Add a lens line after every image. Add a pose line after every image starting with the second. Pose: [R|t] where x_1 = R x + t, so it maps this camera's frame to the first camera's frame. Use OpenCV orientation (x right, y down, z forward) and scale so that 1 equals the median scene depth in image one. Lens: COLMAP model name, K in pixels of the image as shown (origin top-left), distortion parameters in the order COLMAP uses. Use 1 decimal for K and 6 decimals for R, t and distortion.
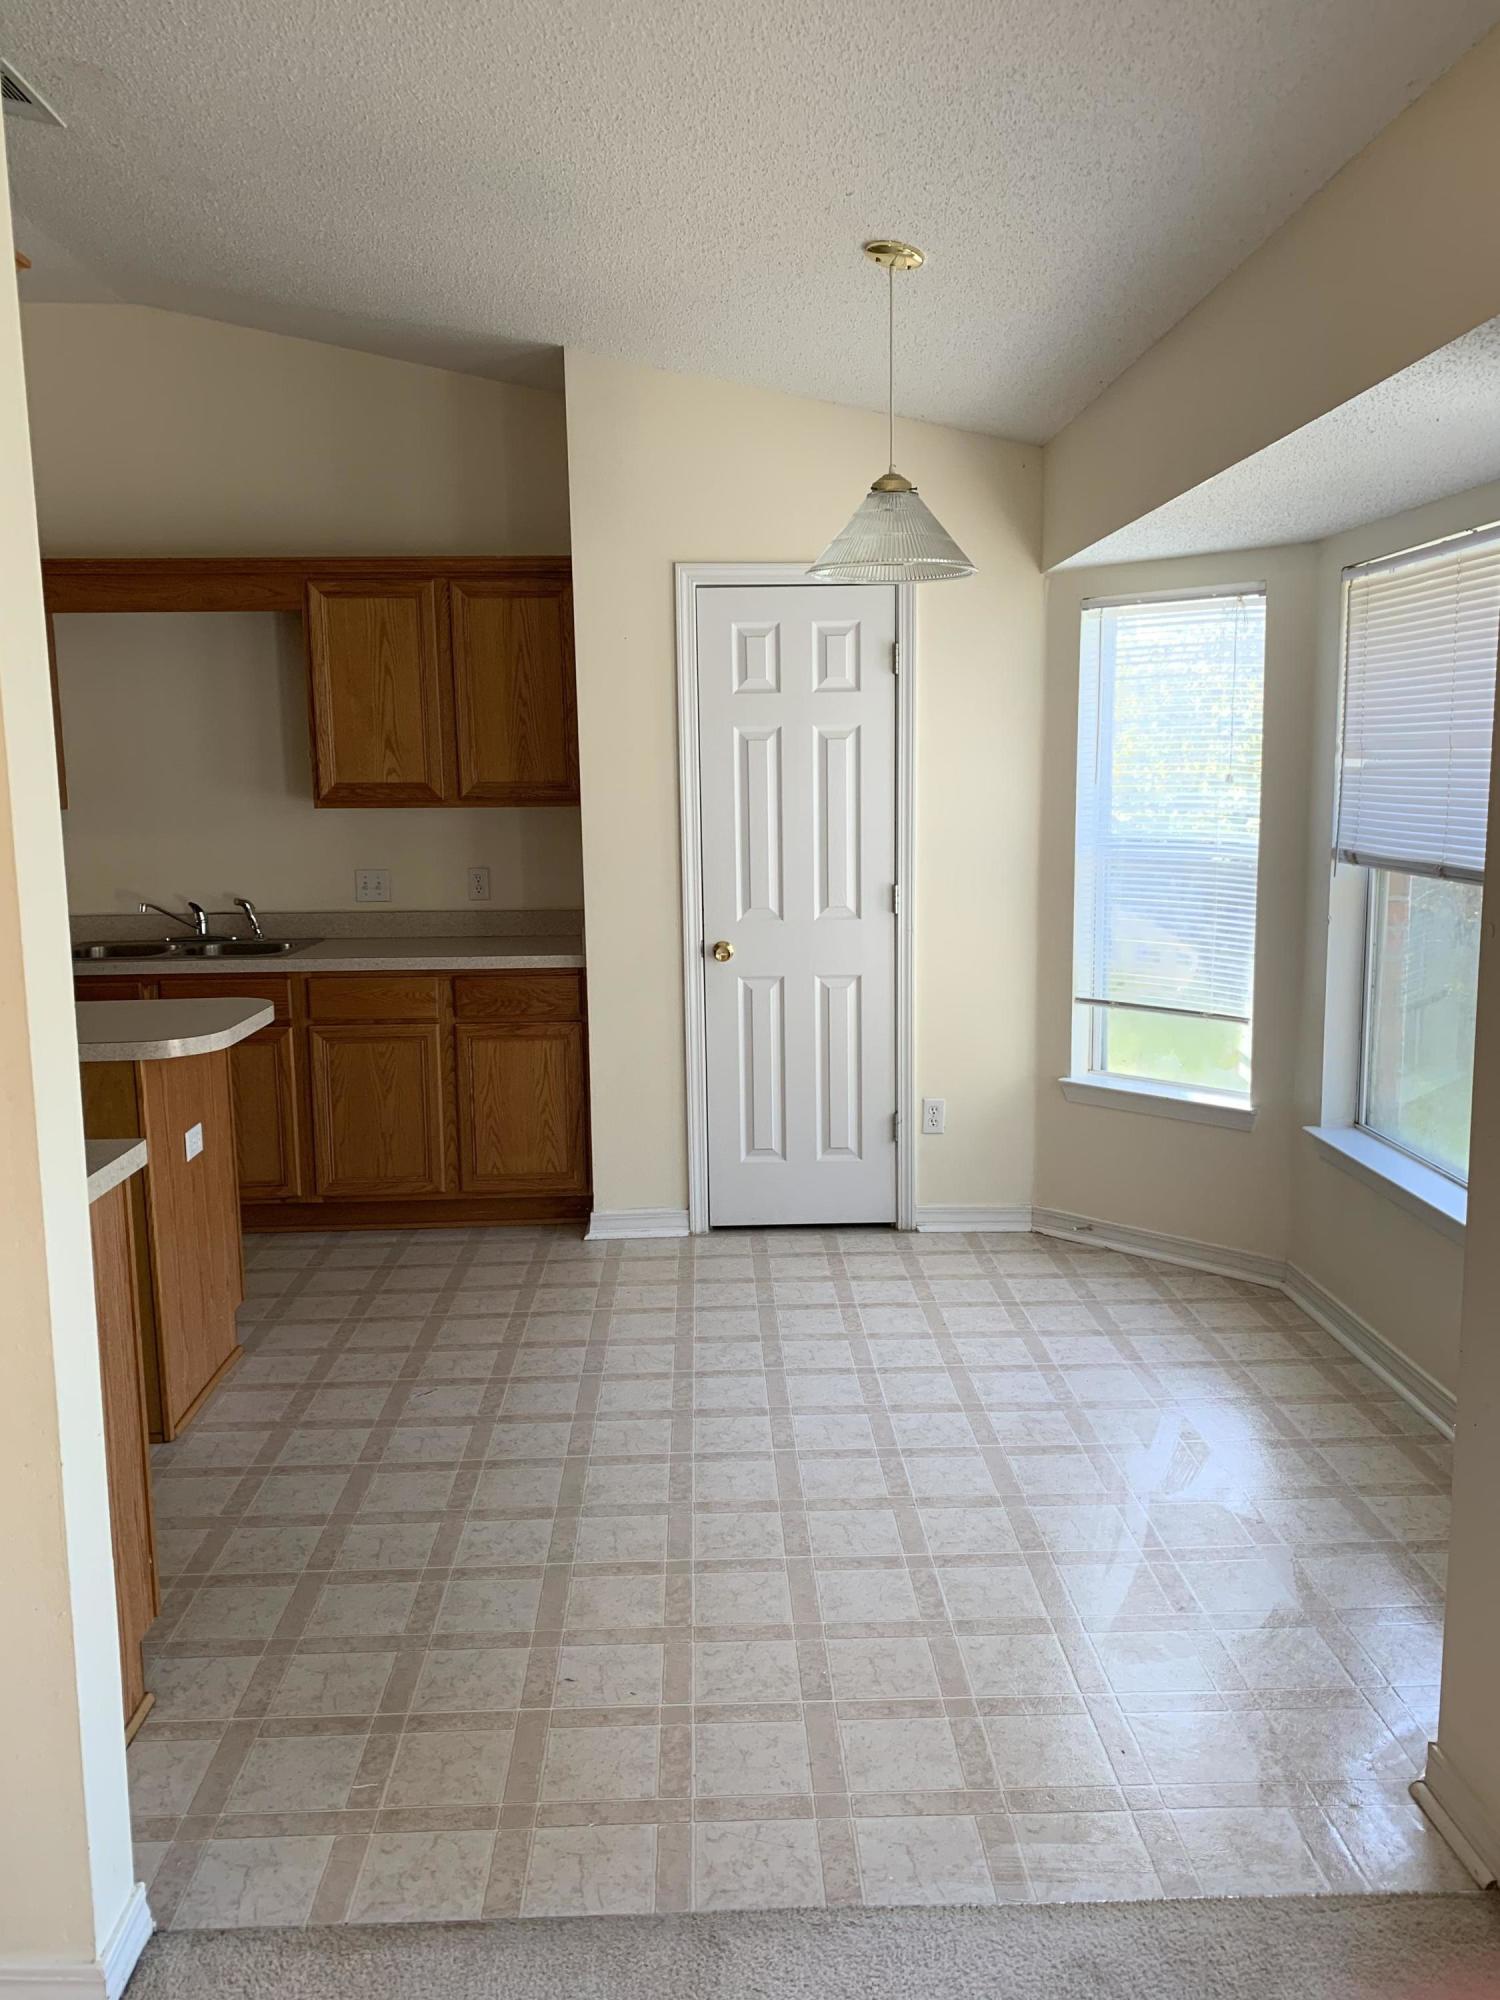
lens RADIAL K [[1539.6, 0, 749.6], [0, 1539.6, 999.9], [0, 0, 1]] dist [0.054518, -0.043944]
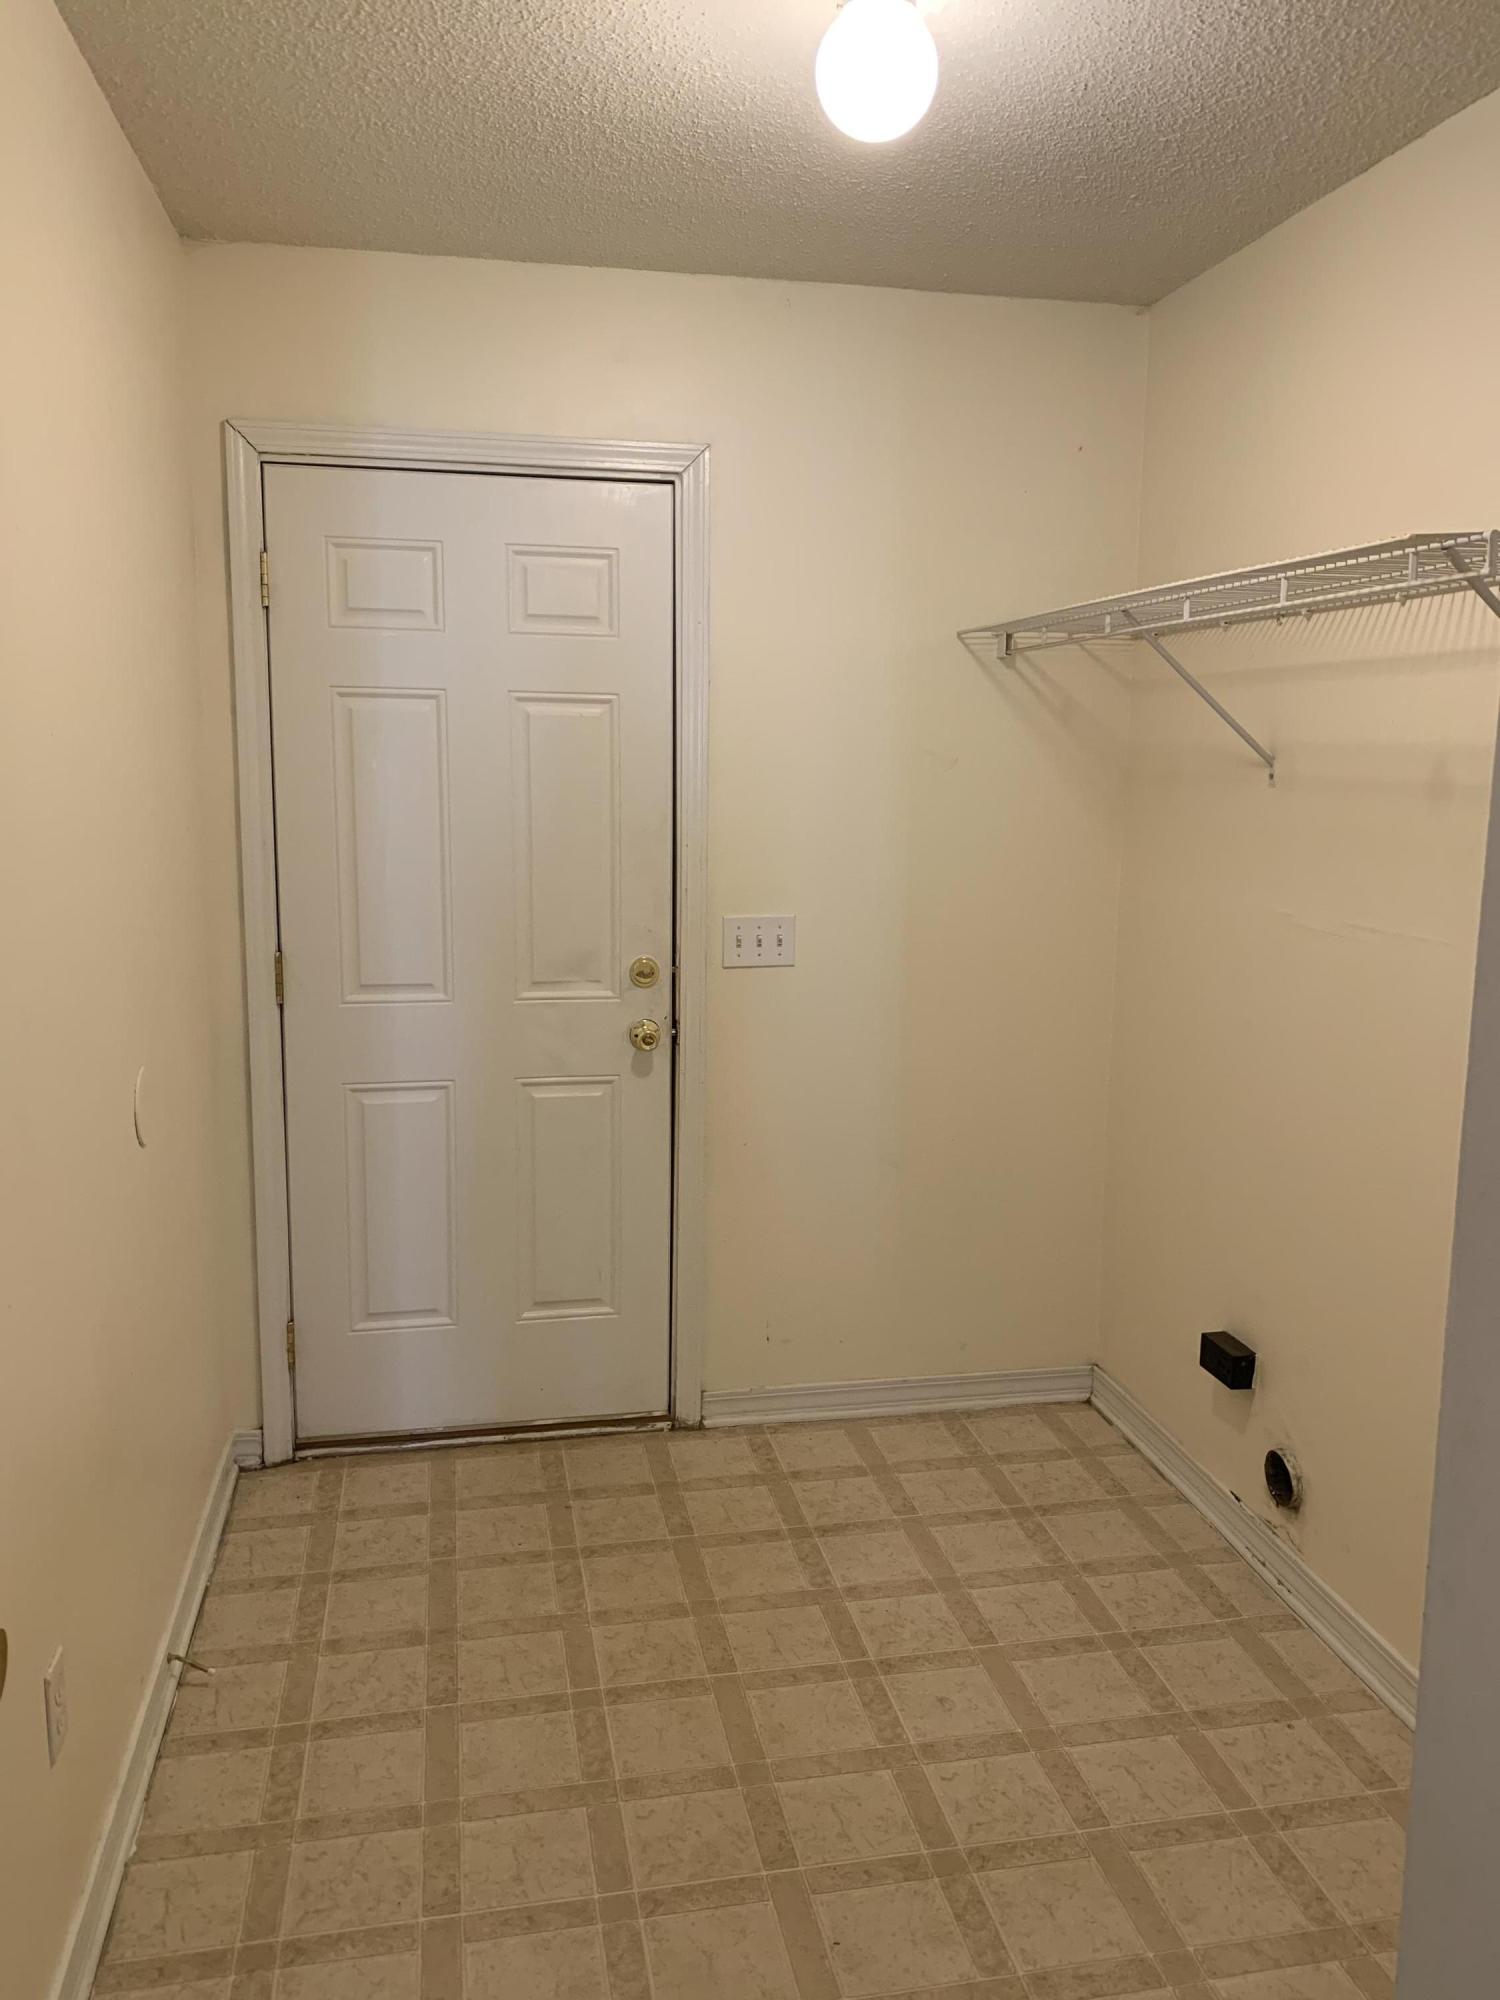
lens RADIAL K [[1539.6, 0, 752.6], [0, 1539.6, 1004.6], [0, 0, 1]] dist [0.054518, -0.043944]
pose [[0.986471, -0.008397, 0.163722, -0.063452], [0.006709, 0.999919, 0.010856, 0.000948], [-0.163800, -0.009611, 0.986447, -0.001819]]
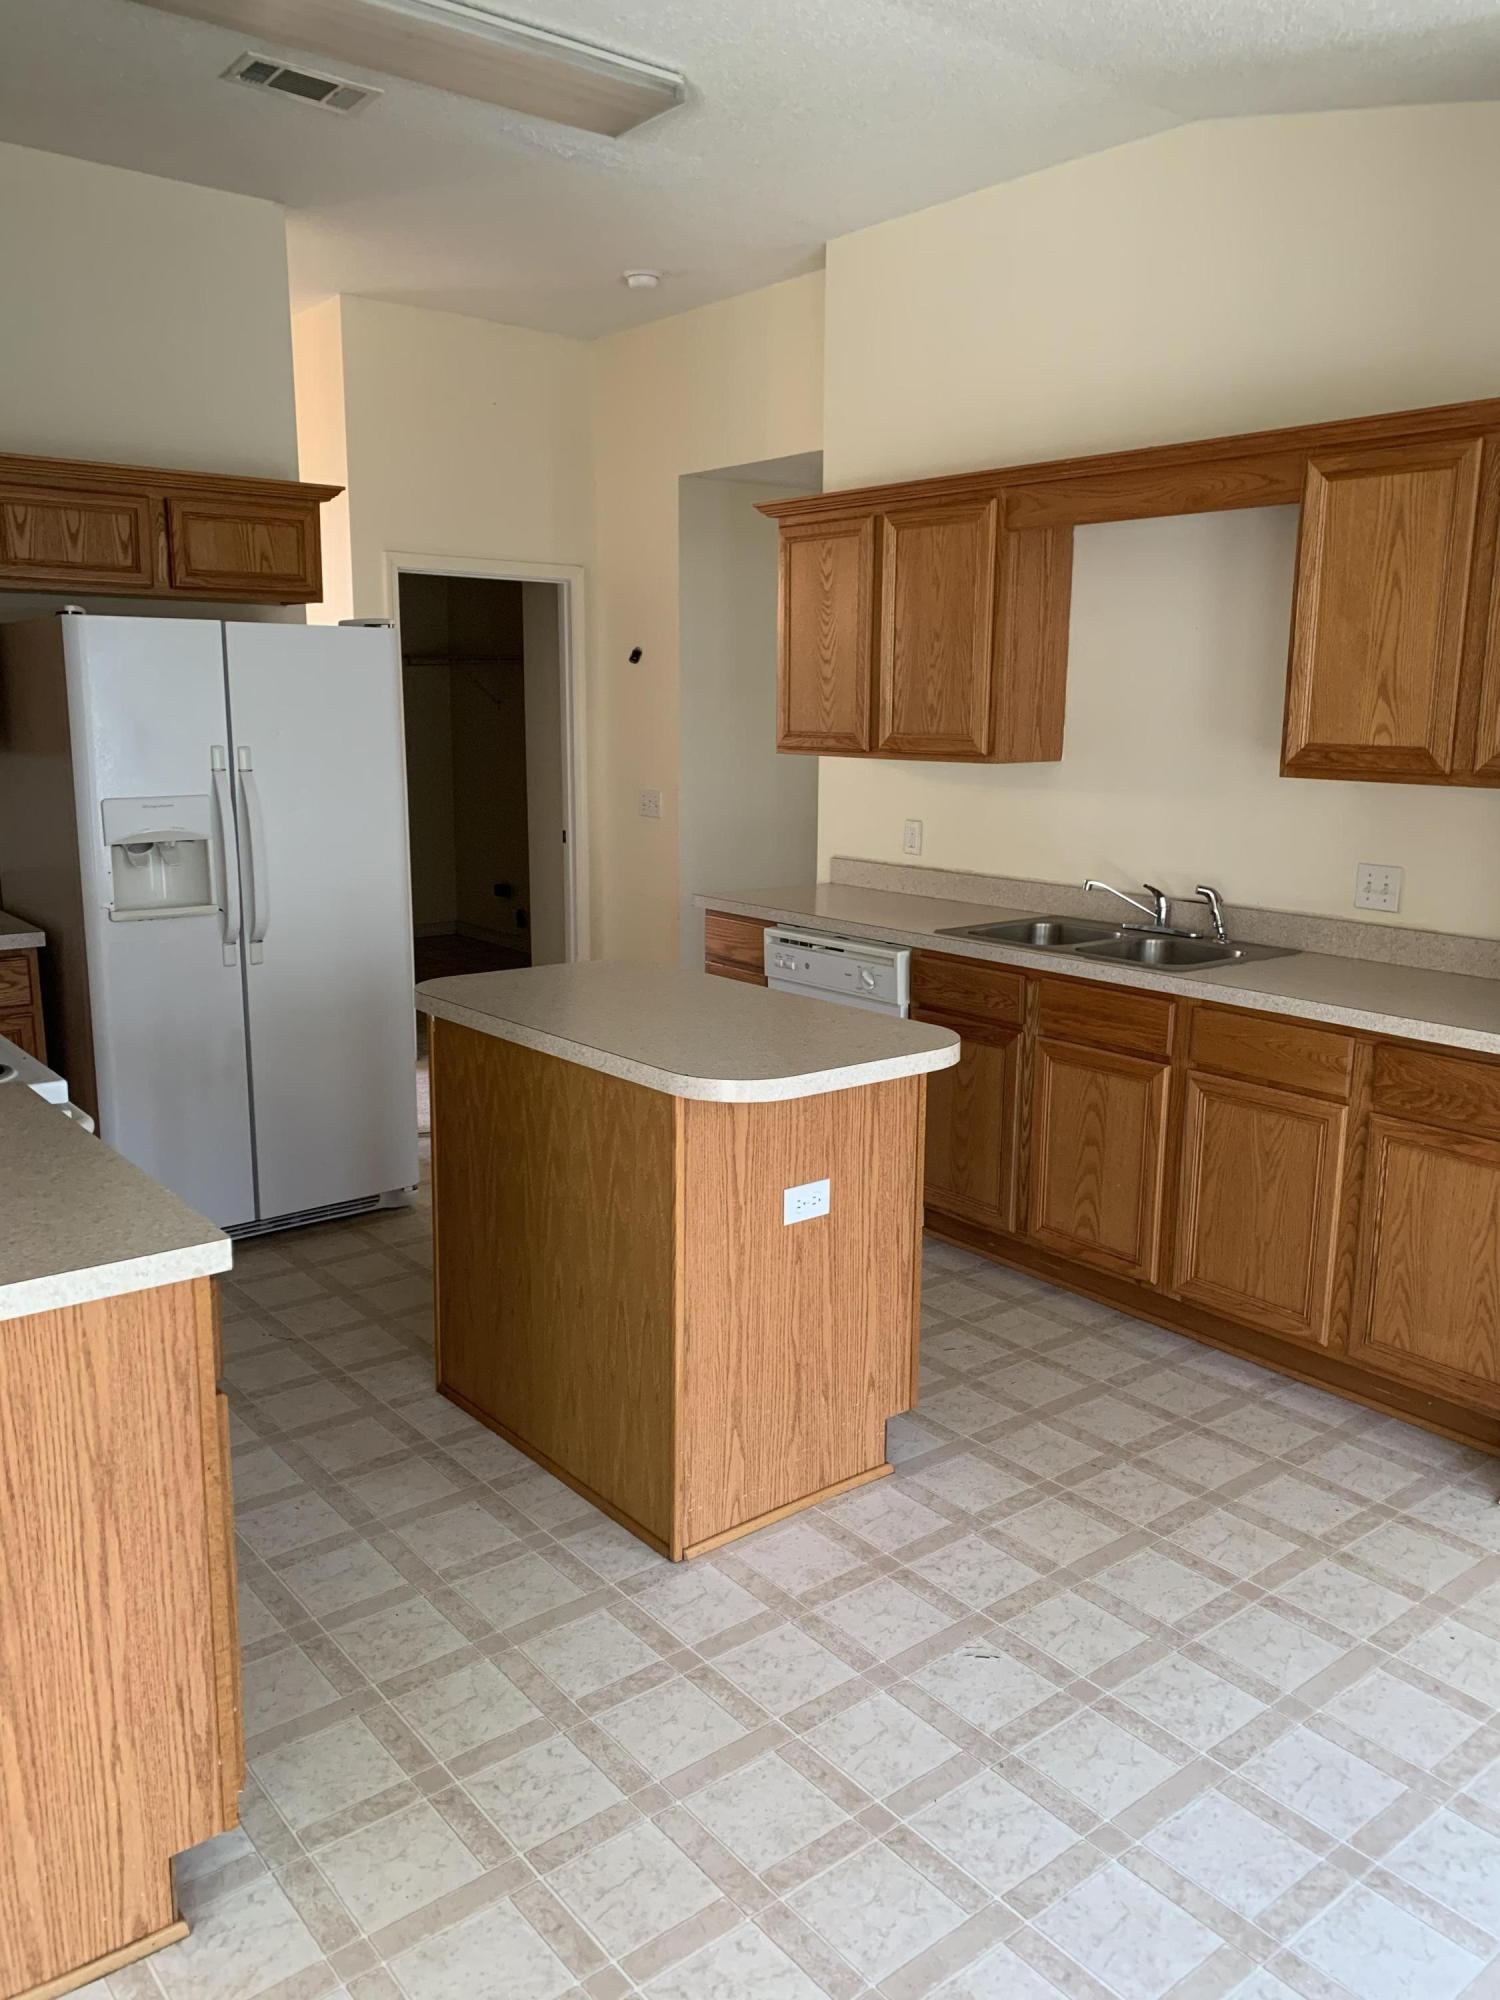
lens RADIAL K [[1539.6, 0, 752.1], [0, 1539.6, 991.9], [0, 0, 1]] dist [0.054518, -0.043944]
pose [[0.602416, 0.169183, -0.780046, 0.207121], [-0.137277, 0.984677, 0.107548, -0.090100], [0.786289, 0.042294, 0.616410, 0.469978]]
